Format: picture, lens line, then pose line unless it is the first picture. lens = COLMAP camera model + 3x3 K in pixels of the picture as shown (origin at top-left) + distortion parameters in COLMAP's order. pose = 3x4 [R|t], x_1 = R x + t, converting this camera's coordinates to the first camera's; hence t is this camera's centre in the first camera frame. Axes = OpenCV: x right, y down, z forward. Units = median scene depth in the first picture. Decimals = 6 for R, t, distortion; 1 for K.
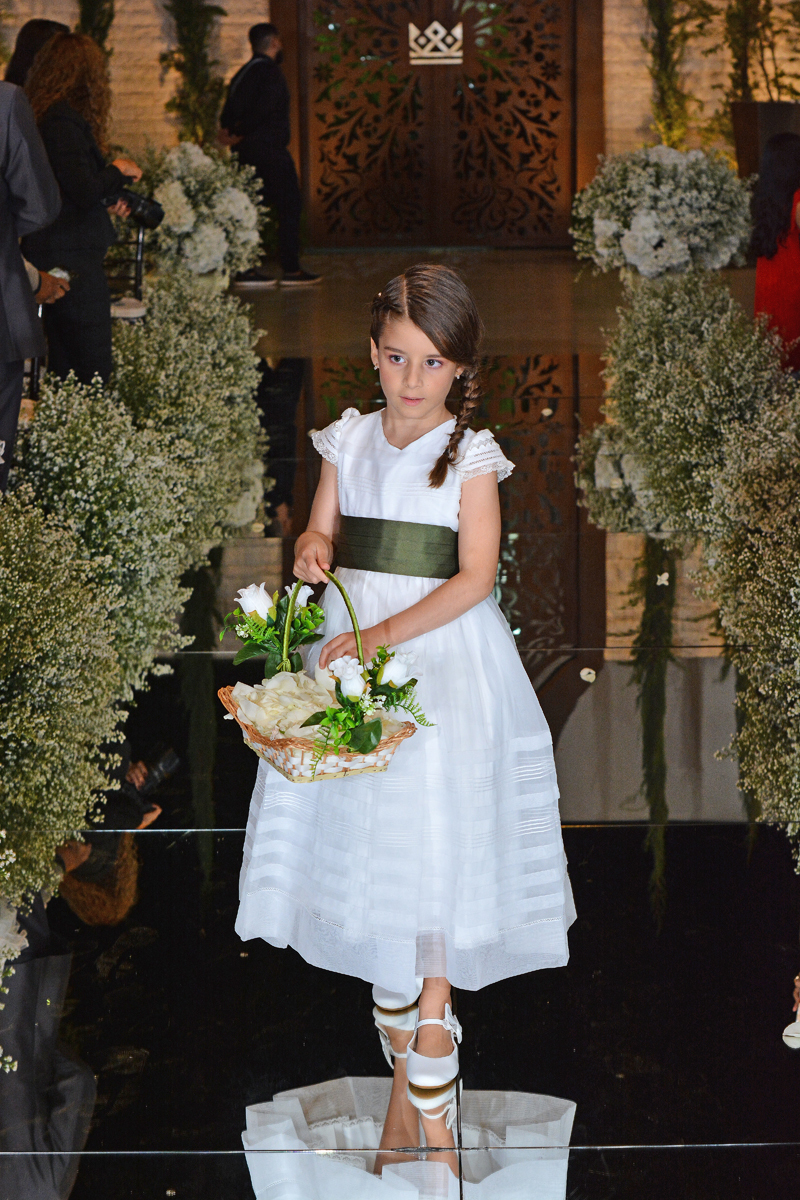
lens RADIAL K [[2671.4, 0, 400.0], [0, 2671.4, 600.0], [0, 0, 1]] dist [-0.155549, 0.256110]
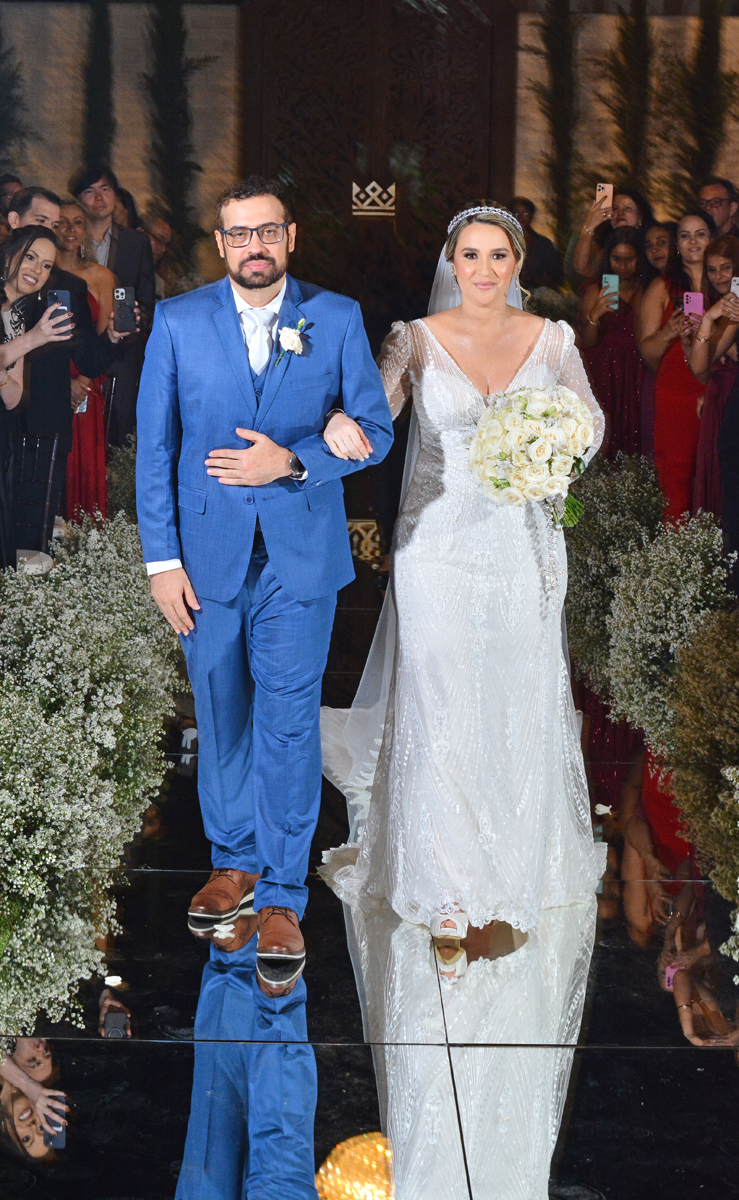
lens RADIAL K [[3099.5, 0, 369.5], [0, 3099.5, 600.0], [0, 0, 1]] dist [-0.140388, -0.499716]
pose [[0.999205, 0.032467, 0.023149, -0.021361], [-0.030798, 0.997133, -0.069121, 0.098695], [-0.025327, 0.068353, 0.997340, -0.554127]]
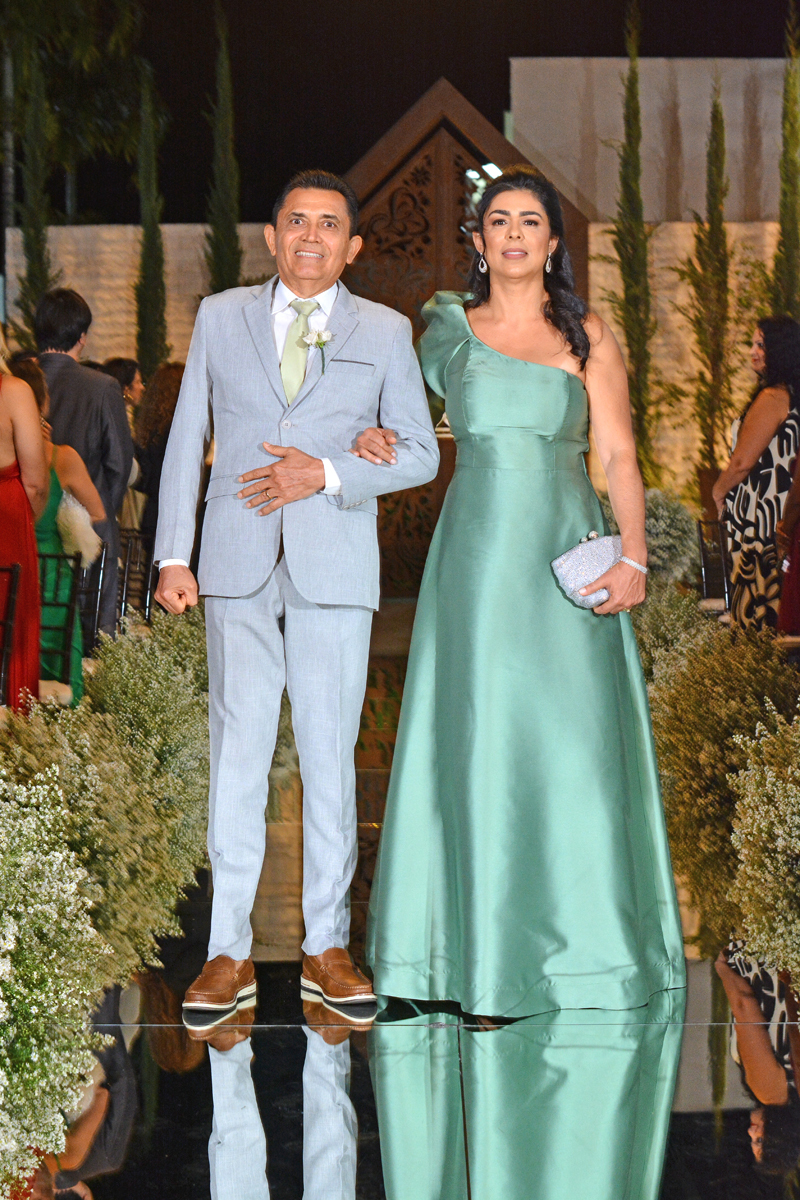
lens RADIAL K [[2791.5, 0, 400.0], [0, 2791.5, 600.0], [0, 0, 1]] dist [-0.164805, 0.135373]
pose [[0.999953, 0.009391, -0.002295, -0.002824], [-0.009639, 0.986742, -0.162009, 0.090204], [0.000743, 0.162023, 0.986787, -0.259827]]
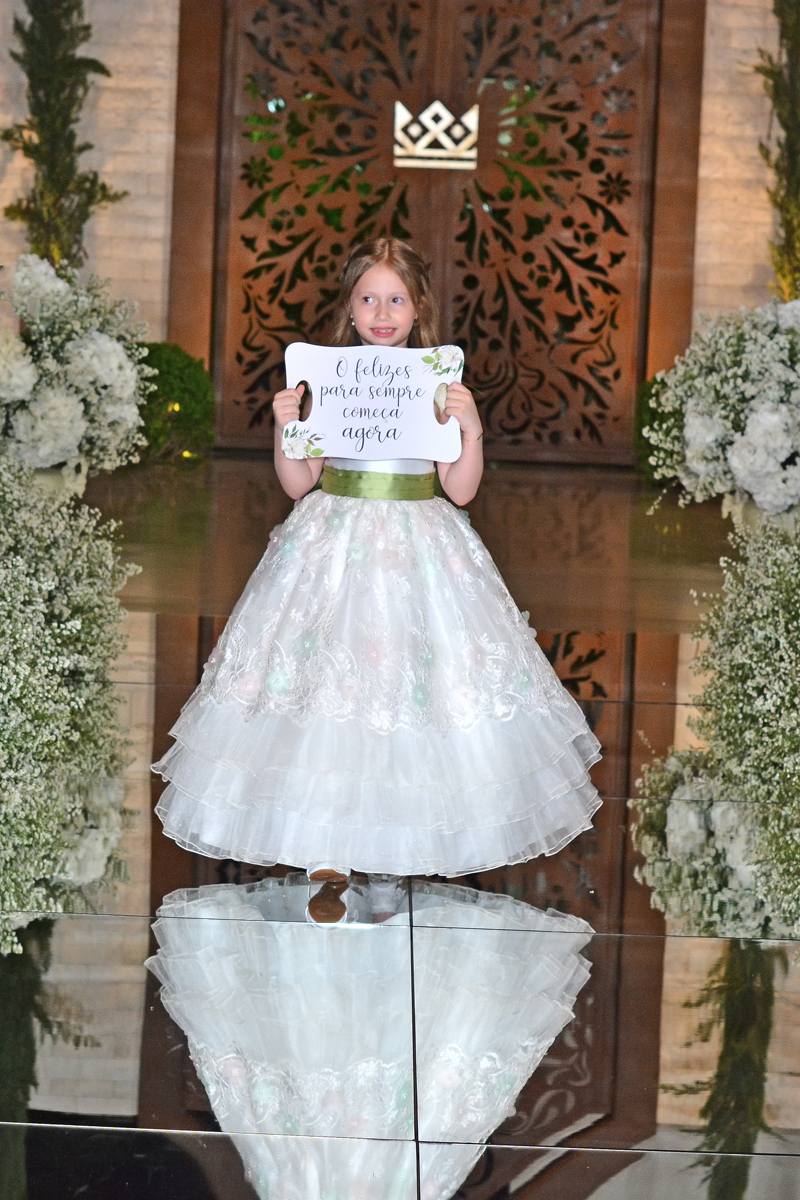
lens RADIAL K [[3992.0, 0, 336.7], [0, 3992.0, 646.6], [0, 0, 1]] dist [-0.169545, -0.149061]
pose [[0.998601, 0.052843, -0.001889, -0.002750], [-0.052805, 0.994767, -0.087469, -0.005297], [-0.002743, 0.087447, 0.996165, 0.089215]]
